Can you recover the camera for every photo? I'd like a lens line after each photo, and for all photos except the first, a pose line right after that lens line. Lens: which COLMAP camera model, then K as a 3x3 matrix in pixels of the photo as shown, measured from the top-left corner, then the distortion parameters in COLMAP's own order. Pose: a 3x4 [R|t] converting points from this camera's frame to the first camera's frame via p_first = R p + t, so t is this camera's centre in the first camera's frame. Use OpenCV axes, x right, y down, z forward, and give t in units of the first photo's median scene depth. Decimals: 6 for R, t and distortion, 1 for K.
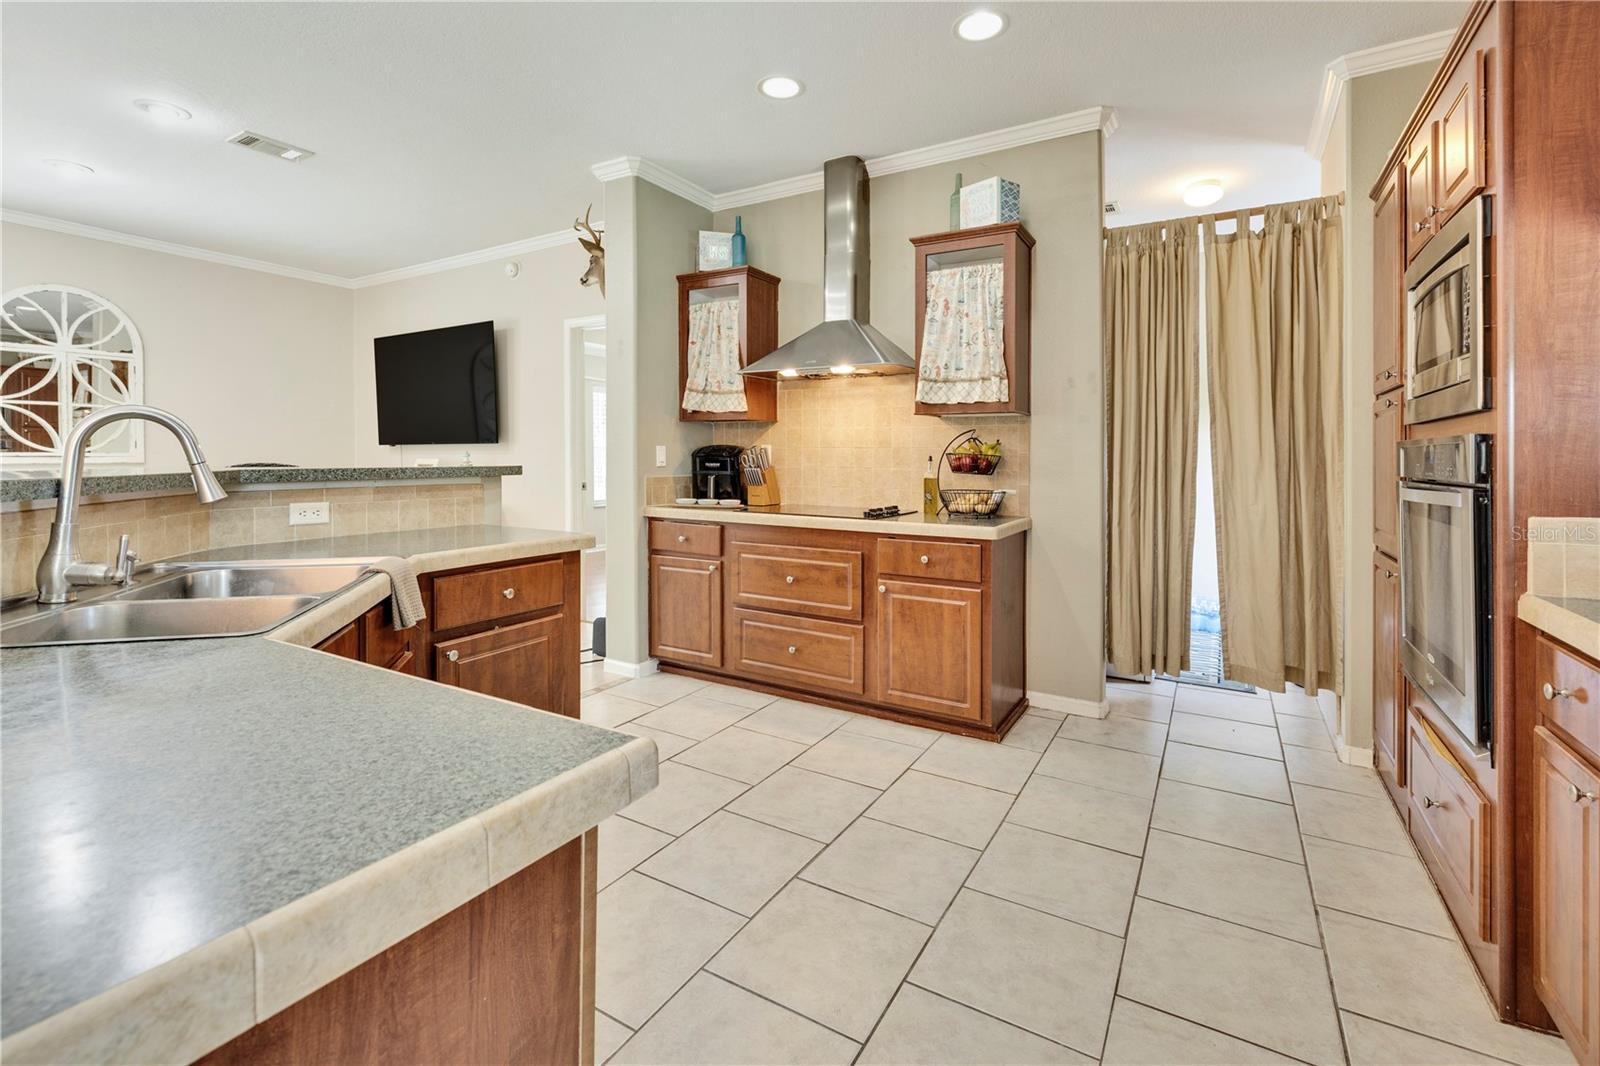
lens RADIAL K [[710.4, 0, 798.8], [0, 710.4, 459.7], [0, 0, 1]] dist [0.003735, 0.000202]
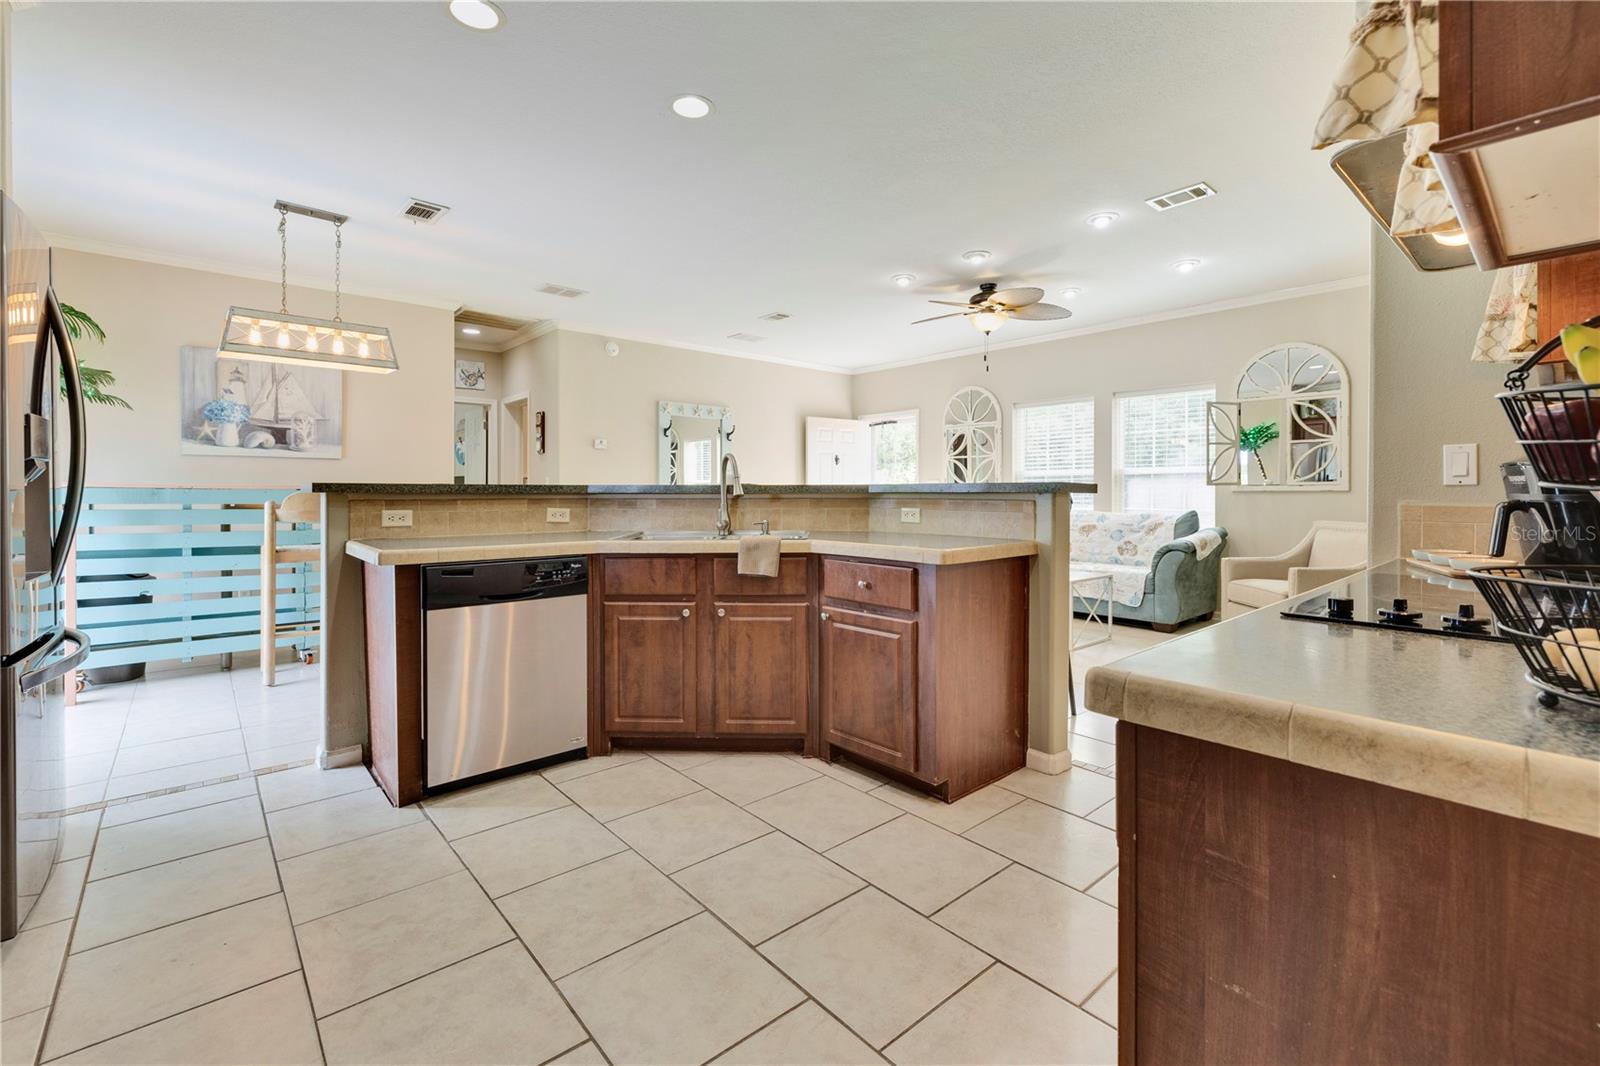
lens RADIAL K [[690.0, 0, 799.3], [0, 690.0, 498.0], [0, 0, 1]] dist [0.000514, 0.000131]
pose [[-0.307764, 0.005744, -0.951445, 0.821964], [-0.004815, 0.999960, 0.007594, 0.035094], [0.951451, 0.006918, -0.307724, 1.393558]]
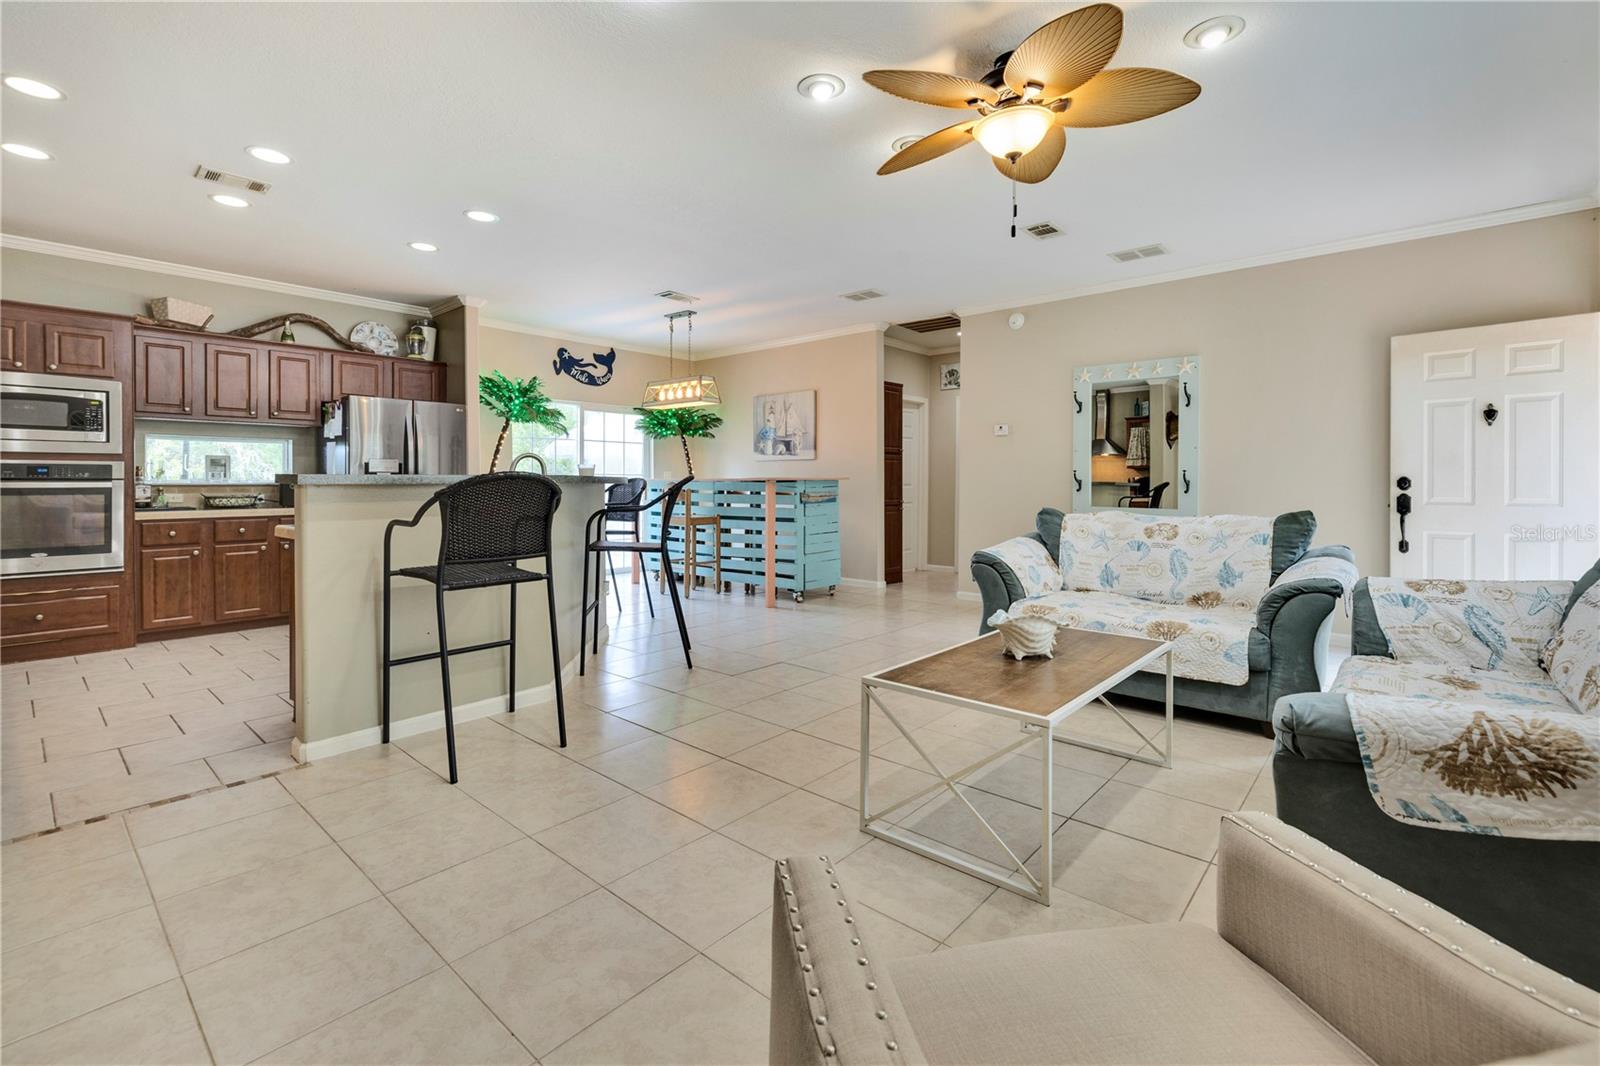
lens RADIAL K [[699.8, 0, 803.8], [0, 699.8, 484.3], [0, 0, 1]] dist [0.002217, 0.000224]
pose [[-0.985250, -0.003072, 0.171093, -1.883081], [-0.001979, 0.999977, 0.006555, 0.023025], [-0.171109, 0.006119, -0.985233, 2.686230]]
